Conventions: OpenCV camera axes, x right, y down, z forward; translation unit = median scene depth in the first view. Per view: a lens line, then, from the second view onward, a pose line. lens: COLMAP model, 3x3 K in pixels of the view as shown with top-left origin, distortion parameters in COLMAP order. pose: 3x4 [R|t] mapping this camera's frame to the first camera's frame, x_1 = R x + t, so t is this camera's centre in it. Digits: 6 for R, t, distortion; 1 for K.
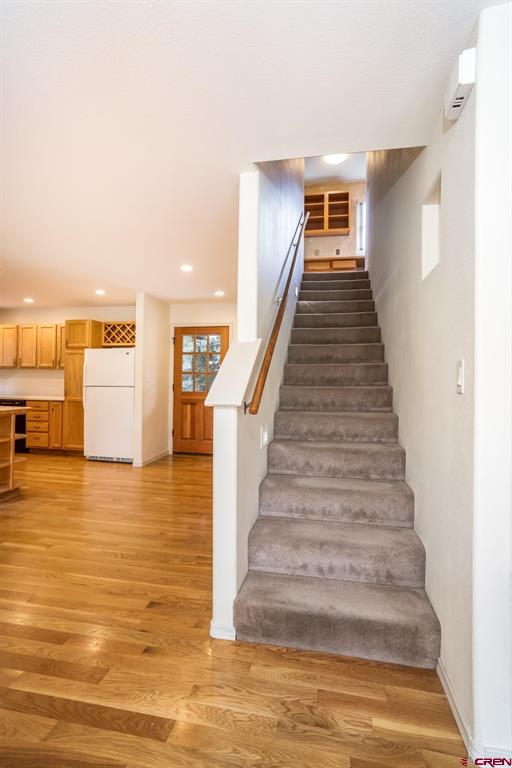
lens RADIAL K [[395.5, 0, 257.3], [0, 395.5, 383.5], [0, 0, 1]] dist [-0.022483, -0.000068]
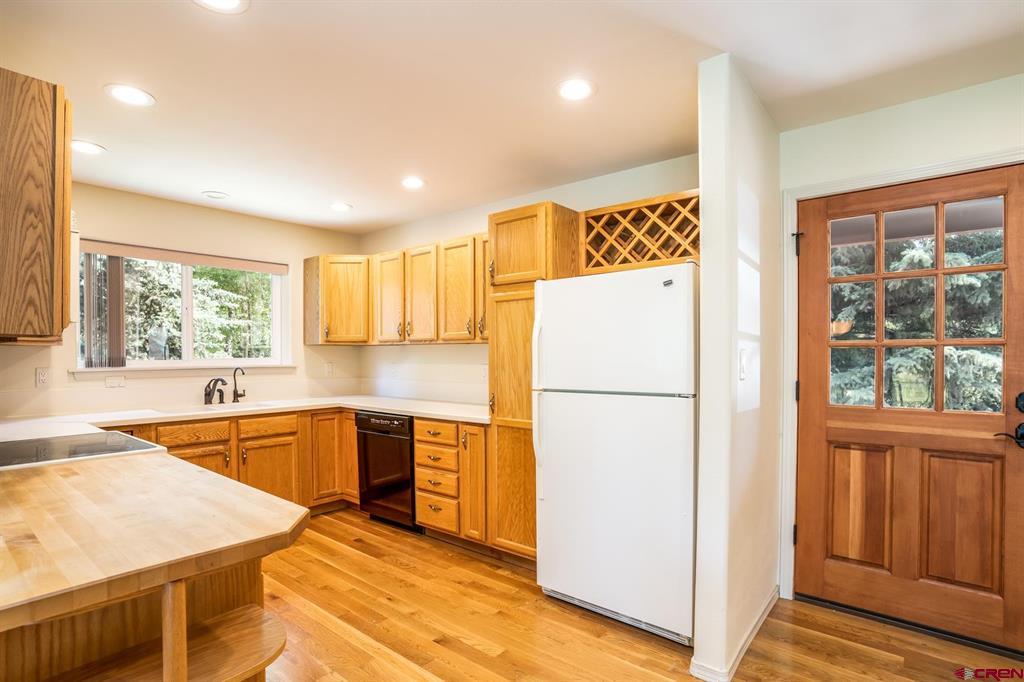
lens RADIAL K [[520.2, 0, 507.5], [0, 520.2, 351.3], [0, 0, 1]] dist [-0.017521, 0.001407]
pose [[0.884536, -0.018805, -0.466092, -0.231239], [0.011268, 0.999757, -0.018954, -0.017513], [0.466335, 0.011513, 0.884533, 0.546118]]
